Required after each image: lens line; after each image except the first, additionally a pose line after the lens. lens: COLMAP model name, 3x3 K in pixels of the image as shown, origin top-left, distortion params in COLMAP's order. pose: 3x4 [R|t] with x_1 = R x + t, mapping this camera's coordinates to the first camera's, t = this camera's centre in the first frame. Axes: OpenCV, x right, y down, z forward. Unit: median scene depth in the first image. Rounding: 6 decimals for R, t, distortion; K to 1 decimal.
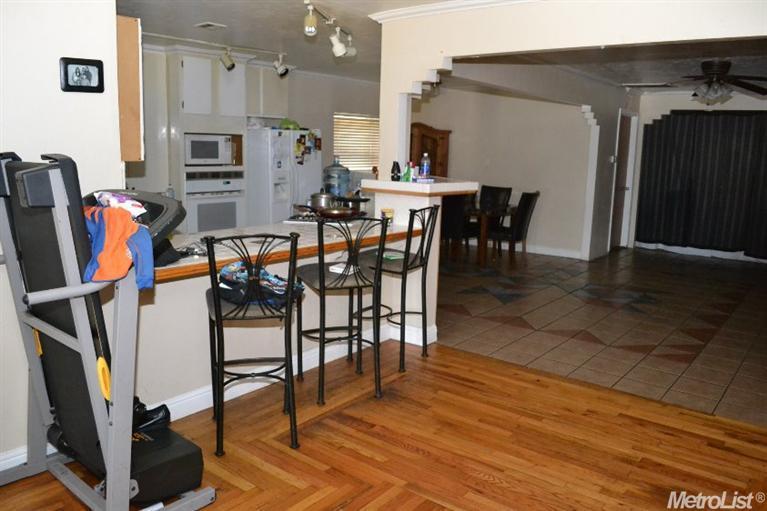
lens RADIAL K [[613.2, 0, 383.5], [0, 613.2, 255.5], [0, 0, 1]] dist [-0.072095, 0.008318]
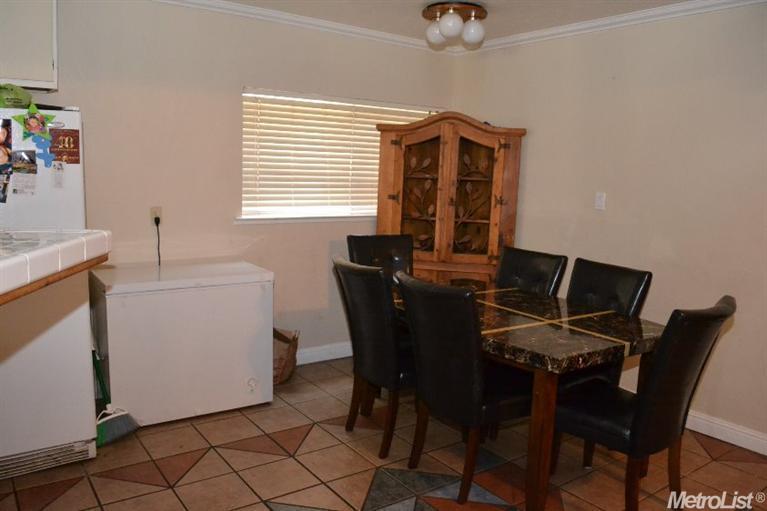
lens RADIAL K [[613.2, 0, 383.5], [0, 613.2, 255.5], [0, 0, 1]] dist [-0.072095, 0.008318]
pose [[0.966815, 0.042936, -0.251843, 0.132125], [-0.054207, 0.997807, -0.037985, -0.090100], [0.249659, 0.050376, 0.967023, 0.555602]]
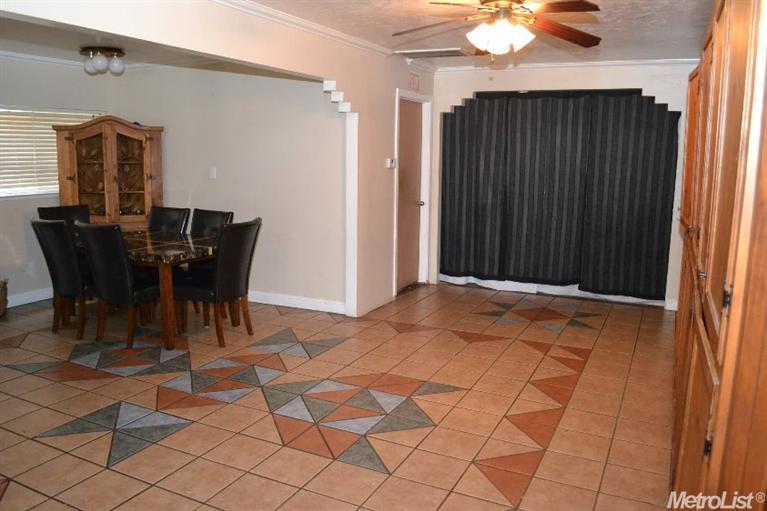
lens RADIAL K [[629.7, 0, 383.5], [0, 629.7, 255.5], [0, 0, 1]] dist [-0.075213, 0.001824]
pose [[0.977272, -0.051569, 0.205620, 0.207874], [0.053687, 0.998547, -0.004730, -0.048544], [-0.205078, 0.015662, 0.978620, 0.291286]]
